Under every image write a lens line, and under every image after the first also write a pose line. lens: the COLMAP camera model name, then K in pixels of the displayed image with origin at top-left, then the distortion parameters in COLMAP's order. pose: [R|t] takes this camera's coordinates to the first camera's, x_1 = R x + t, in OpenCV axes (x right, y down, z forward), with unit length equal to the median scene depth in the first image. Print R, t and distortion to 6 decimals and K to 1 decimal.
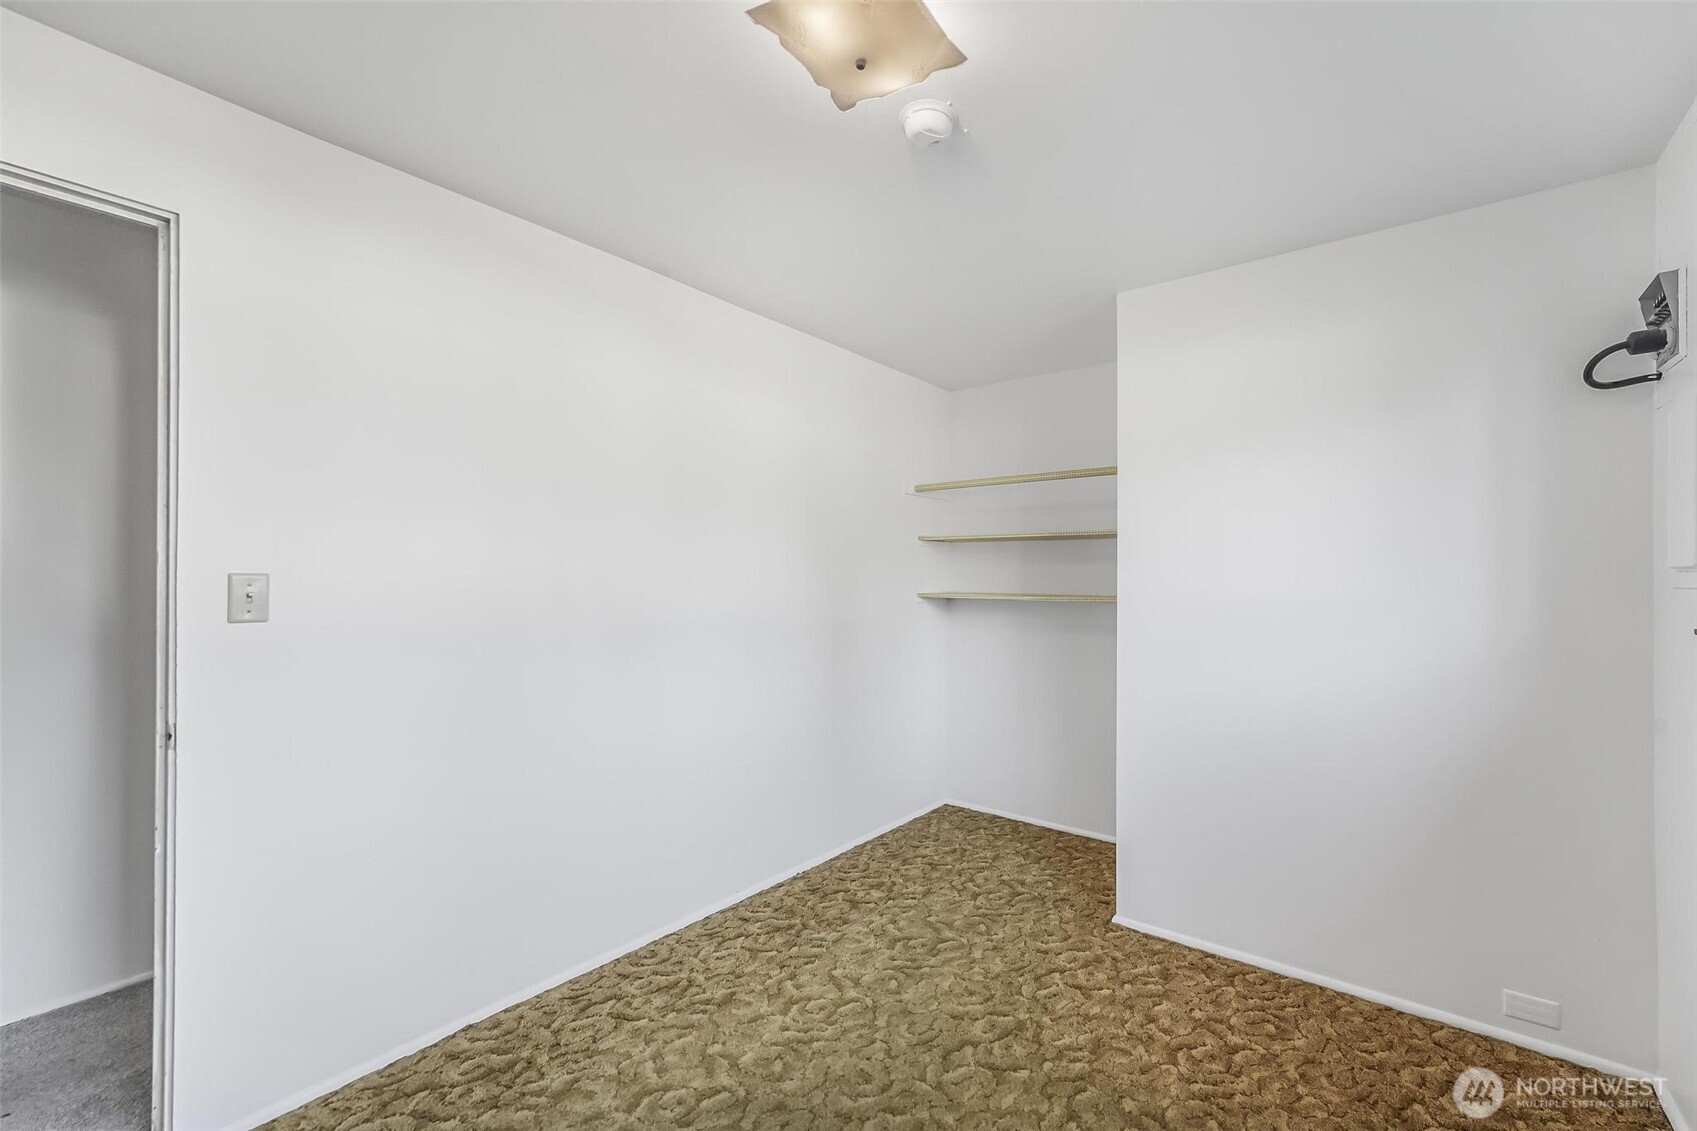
lens RADIAL K [[682.0, 0, 844.7], [0, 682.0, 573.7], [0, 0, 1]] dist [-0.008582, 0.000125]
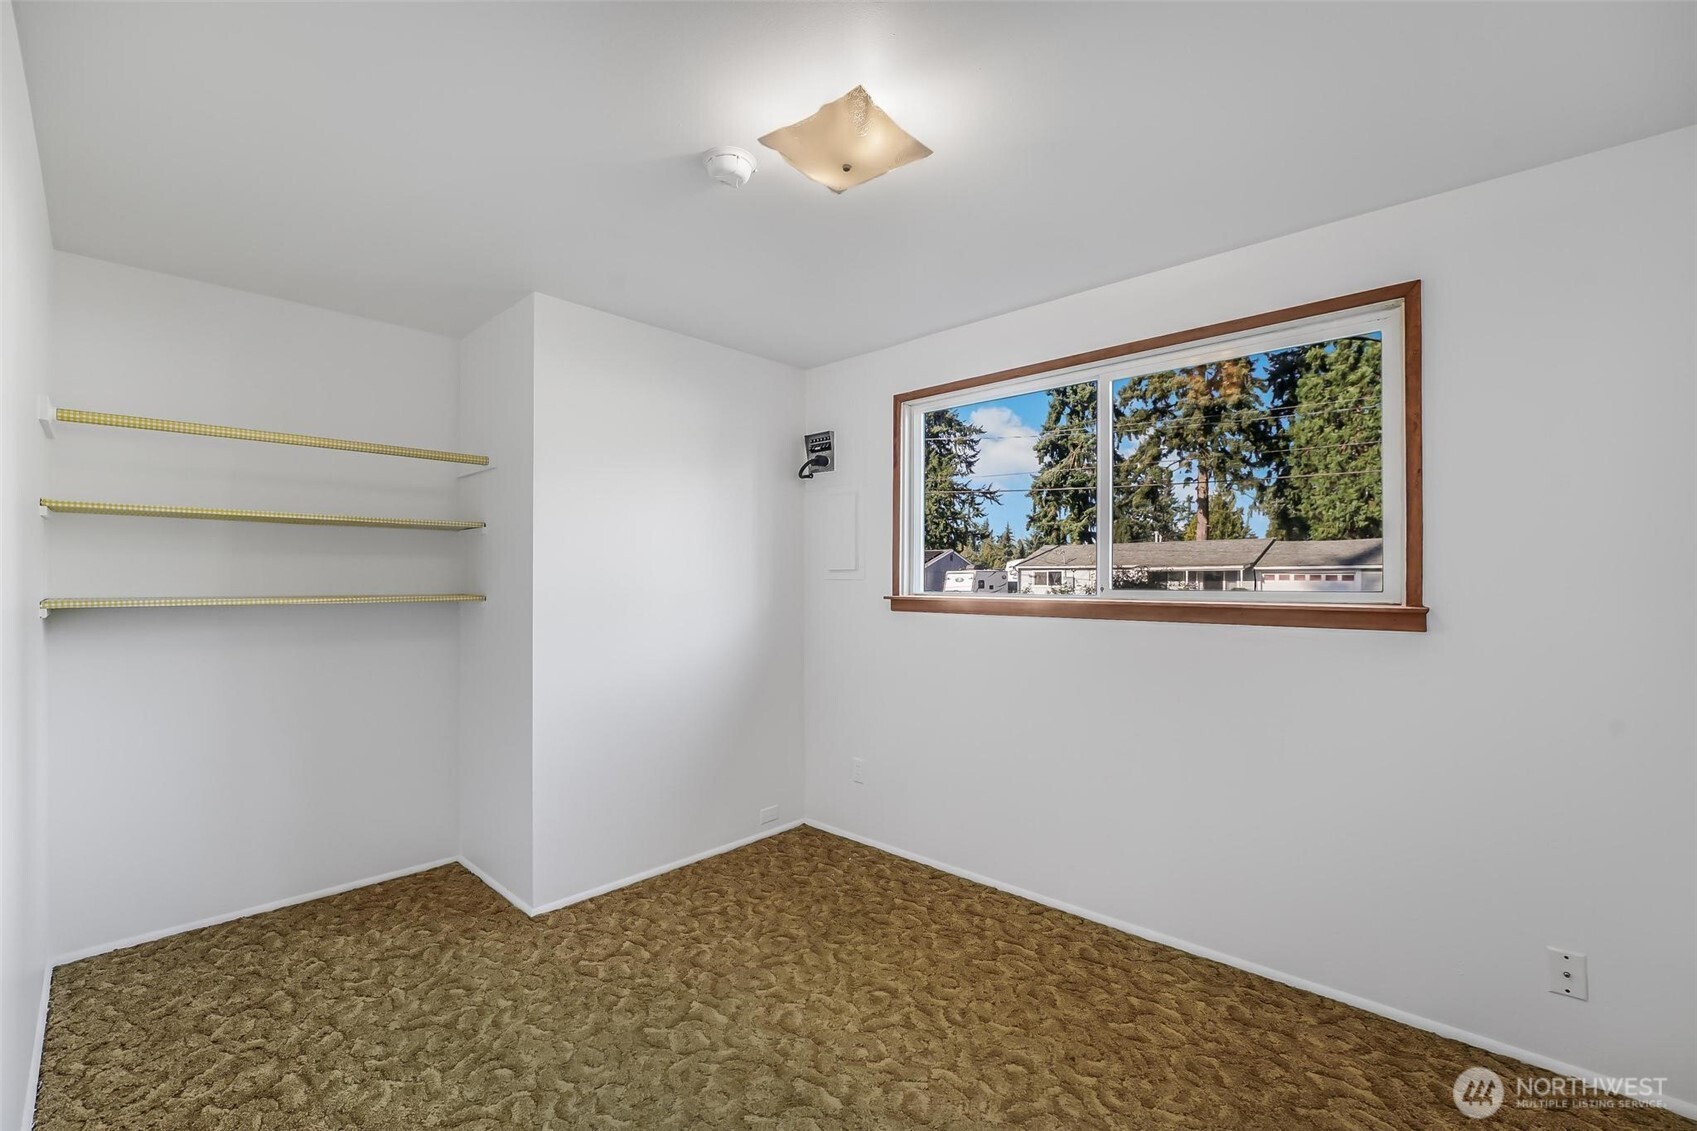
lens RADIAL K [[723.8, 0, 887.3], [0, 723.8, 574.0], [0, 0, 1]] dist [-0.017171, -0.000126]
pose [[0.055138, 0.004435, 0.998469, -0.644320], [-0.006770, 0.999969, -0.004068, 0.004947], [-0.998456, -0.006535, 0.055166, 0.419264]]
